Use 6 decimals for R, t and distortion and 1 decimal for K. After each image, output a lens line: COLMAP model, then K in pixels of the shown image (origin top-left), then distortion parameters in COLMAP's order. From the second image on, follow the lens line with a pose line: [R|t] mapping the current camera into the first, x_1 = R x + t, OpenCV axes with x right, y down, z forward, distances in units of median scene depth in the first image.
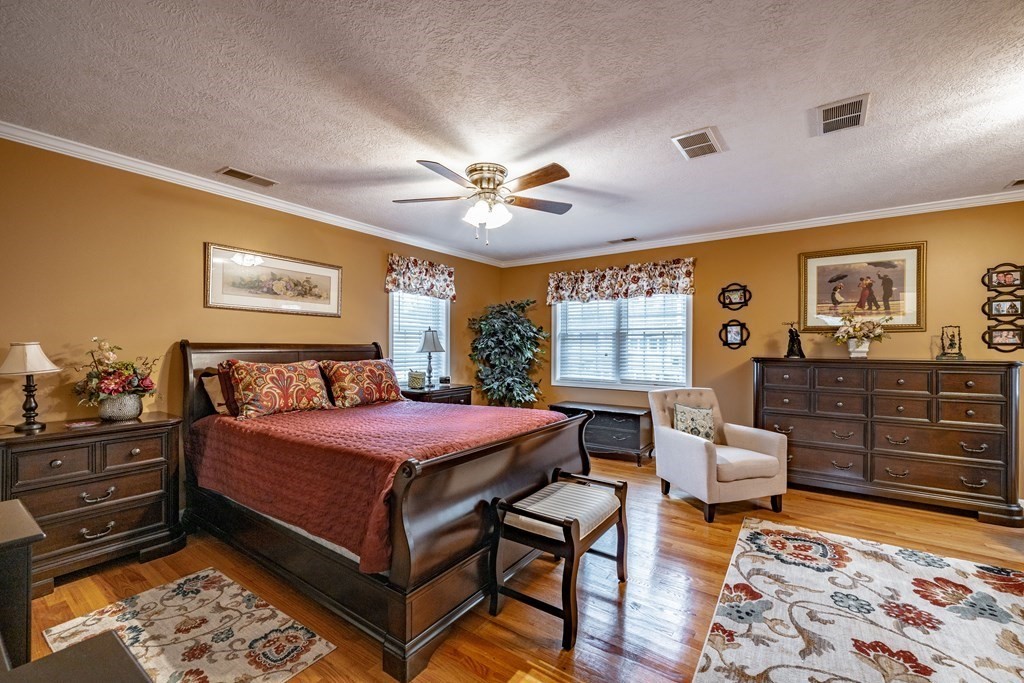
lens RADIAL K [[423.3, 0, 508.8], [0, 423.3, 341.7], [0, 0, 1]] dist [-0.000512, 0.001249]
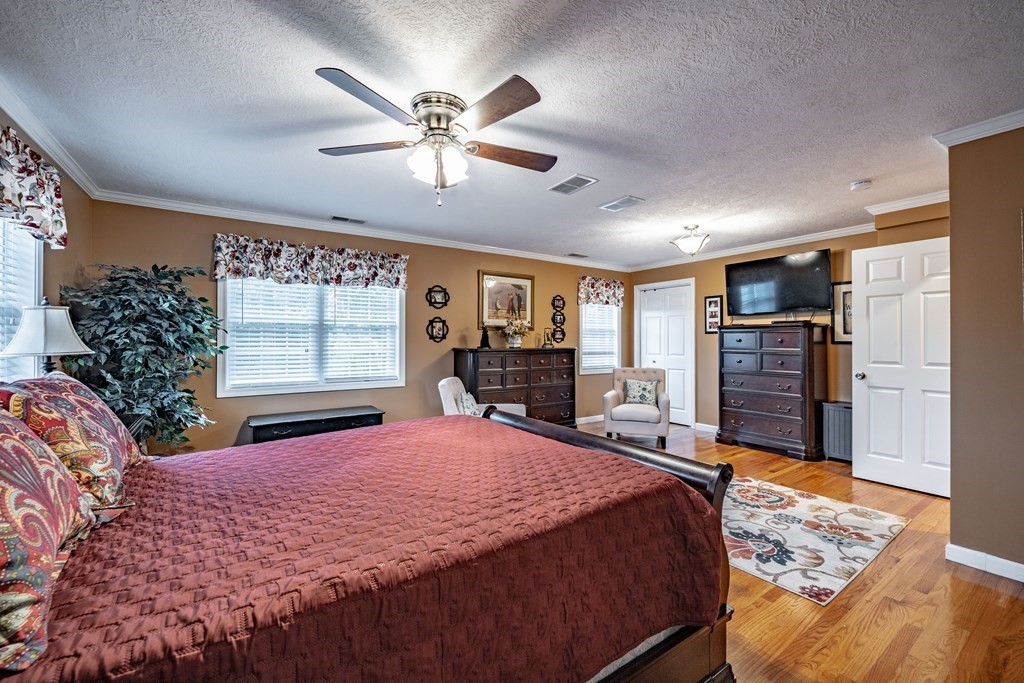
lens RADIAL K [[423.3, 0, 512.1], [0, 423.3, 343.2], [0, 0, 1]] dist [-0.000512, 0.001249]
pose [[0.344105, -0.008475, 0.938893, -0.462455], [-0.006335, 0.999916, 0.011348, 0.004916], [-0.938910, -0.009853, 0.344023, 0.395637]]
